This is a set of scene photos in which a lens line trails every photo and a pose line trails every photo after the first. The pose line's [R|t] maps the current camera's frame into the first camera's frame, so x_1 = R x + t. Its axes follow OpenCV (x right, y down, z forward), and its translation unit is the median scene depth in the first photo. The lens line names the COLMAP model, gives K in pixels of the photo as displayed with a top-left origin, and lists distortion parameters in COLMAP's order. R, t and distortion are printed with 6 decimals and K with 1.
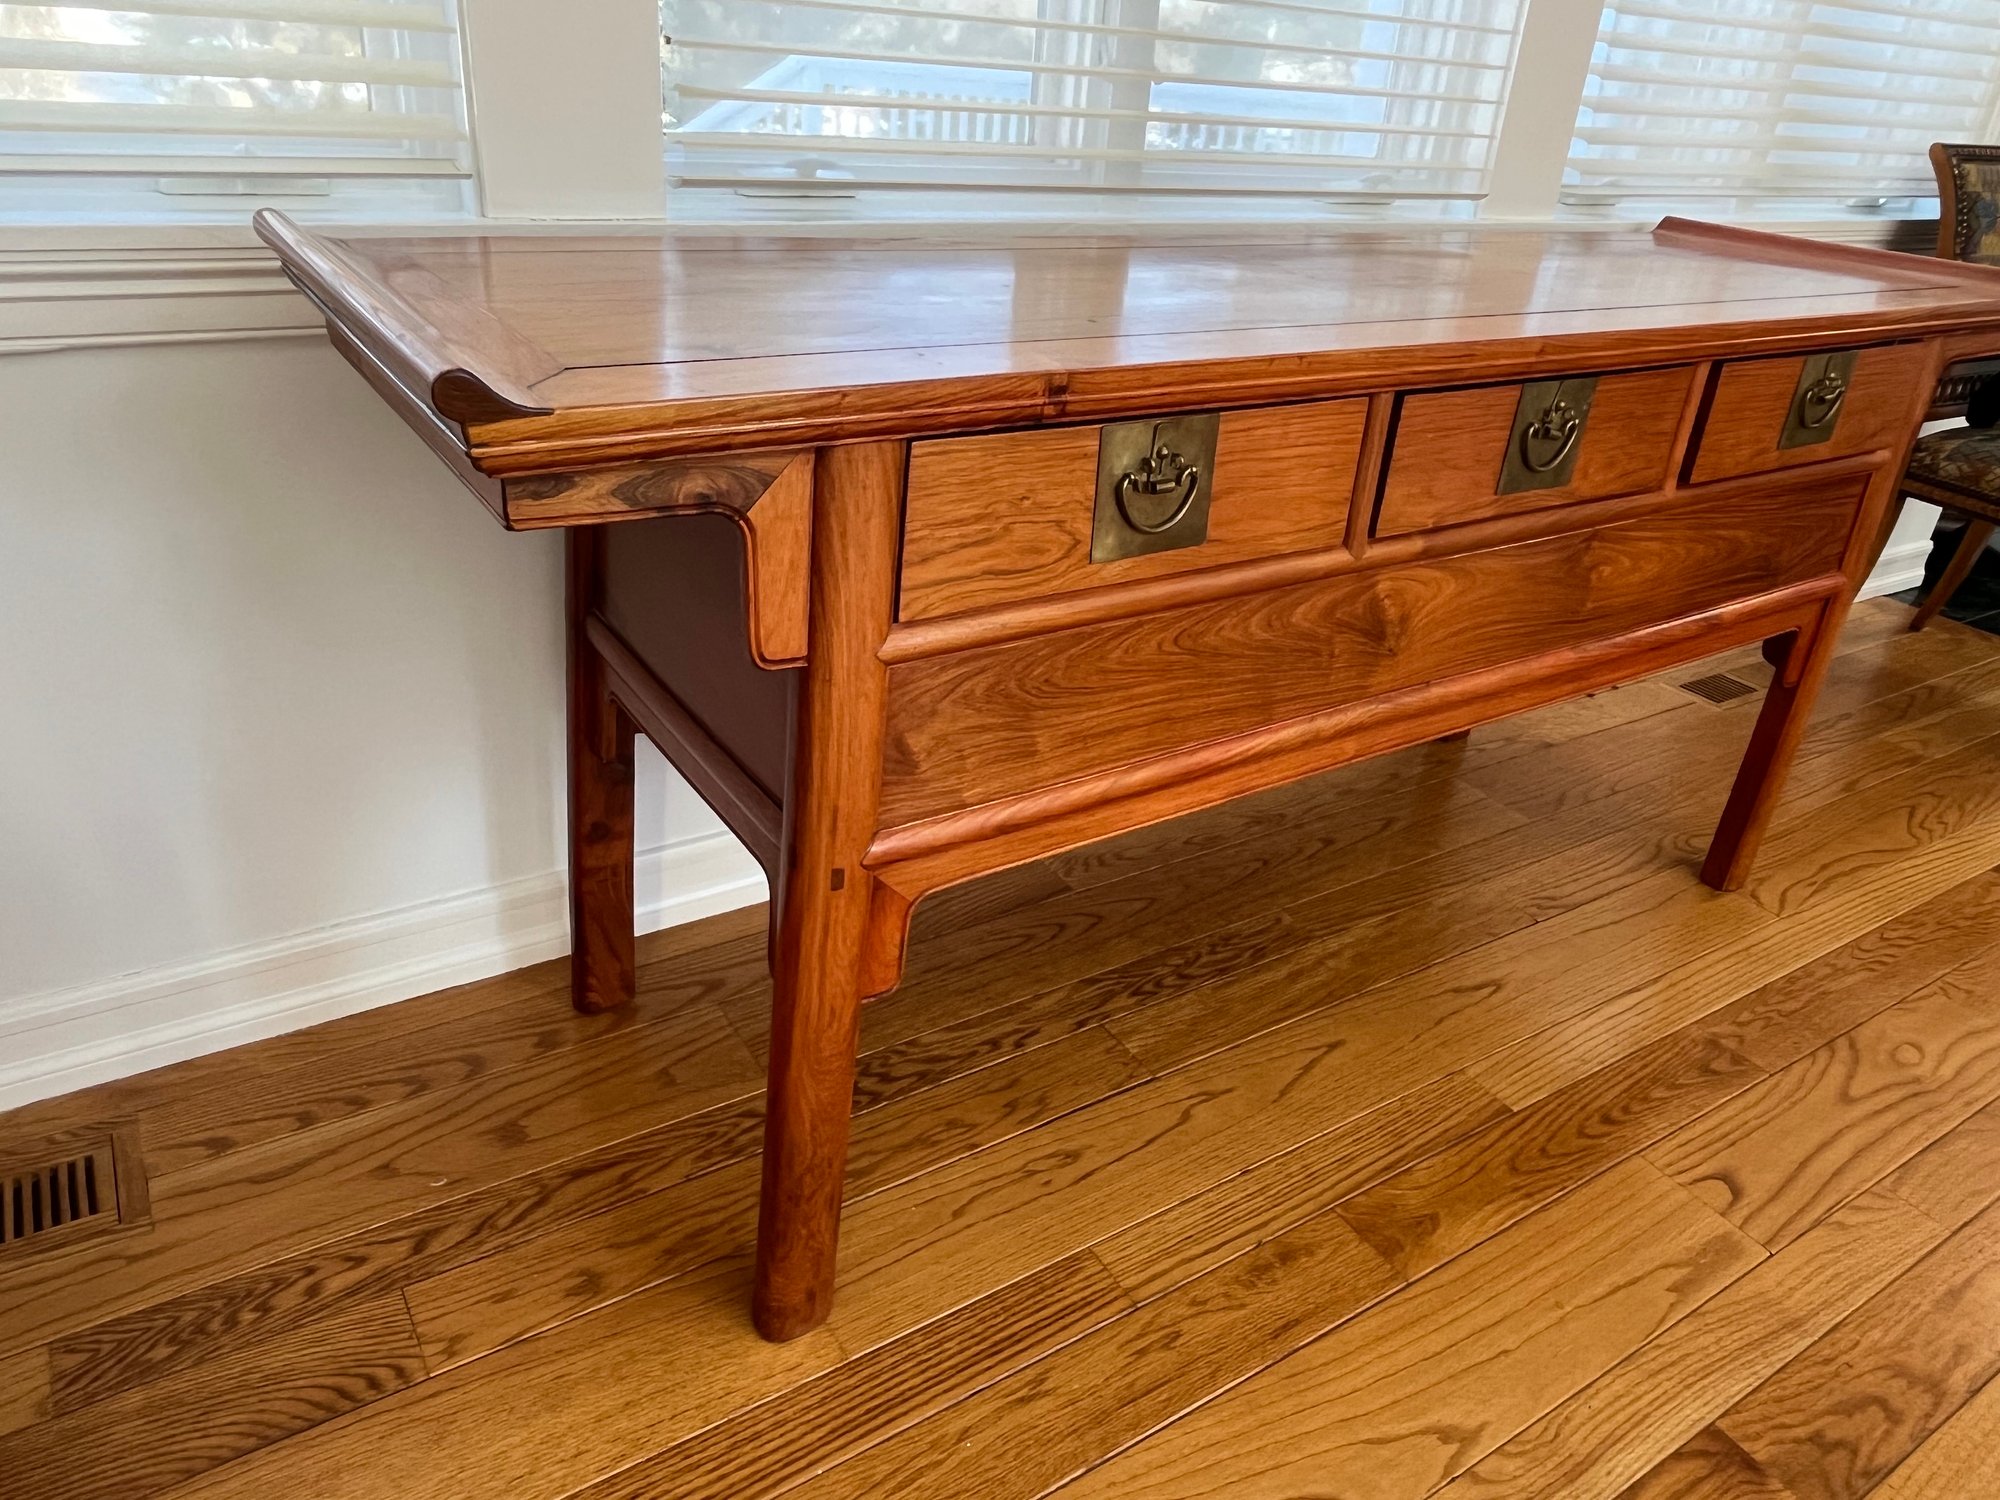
lens RADIAL K [[1371.0, 0, 982.7], [0, 1371.0, 745.5], [0, 0, 1]] dist [-0.009406, -0.001107]
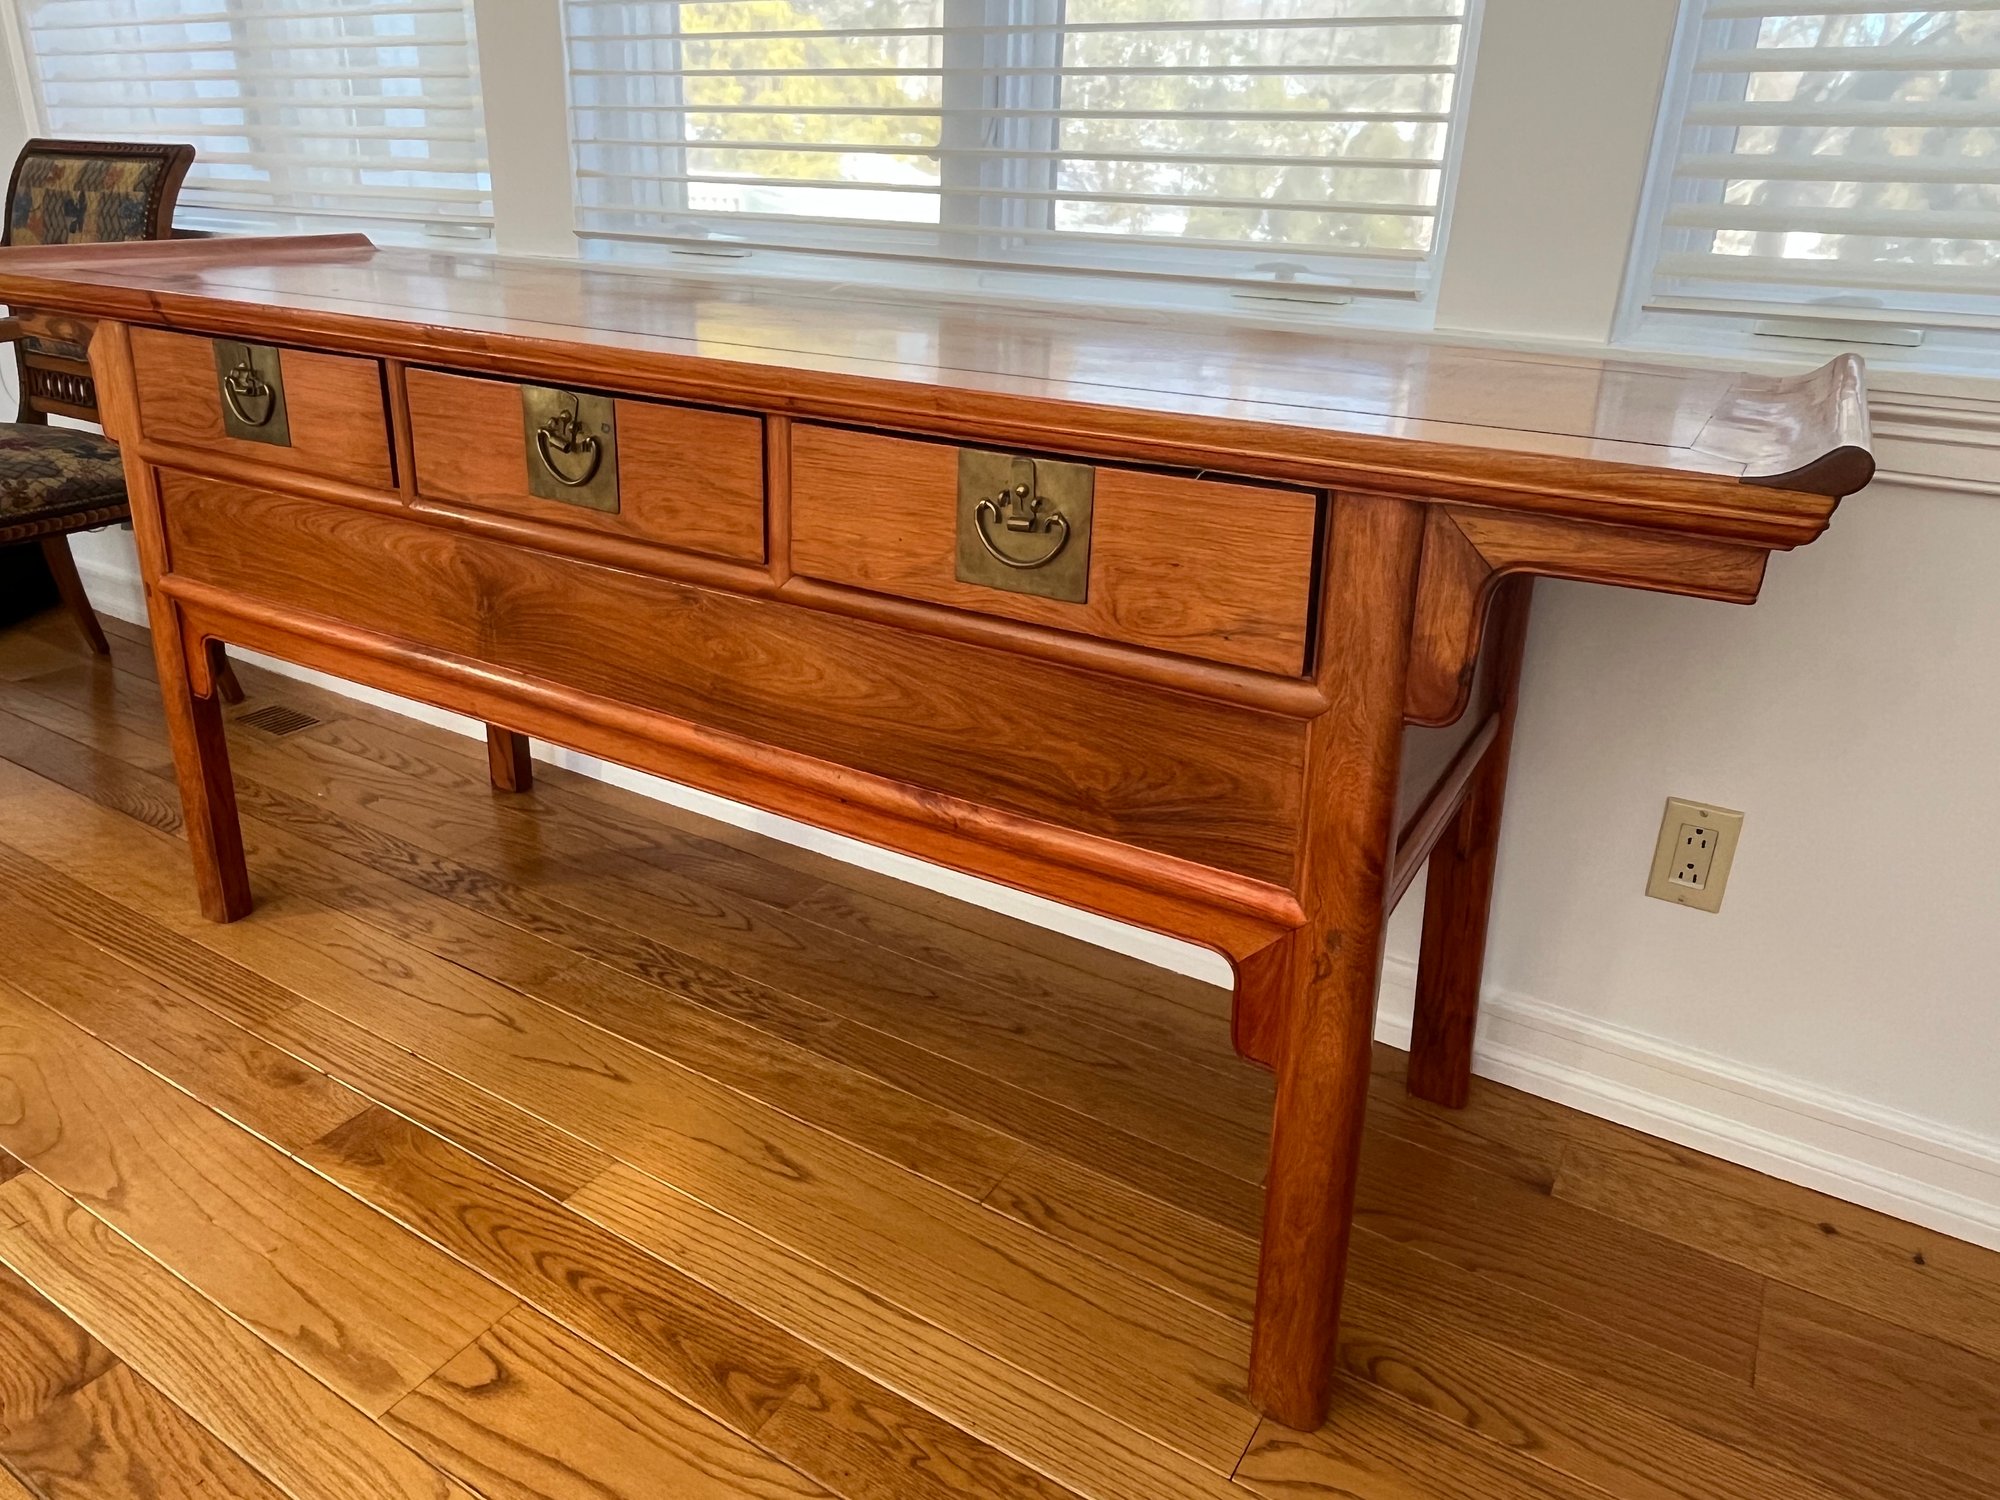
lens RADIAL K [[1371.0, 0, 983.8], [0, 1371.0, 743.5], [0, 0, 1]] dist [-0.009406, -0.001107]
pose [[0.431771, 0.293897, -0.852759, 1.882347], [-0.415289, 0.904032, 0.101297, -0.338445], [0.800693, 0.310404, 0.512387, 1.054598]]
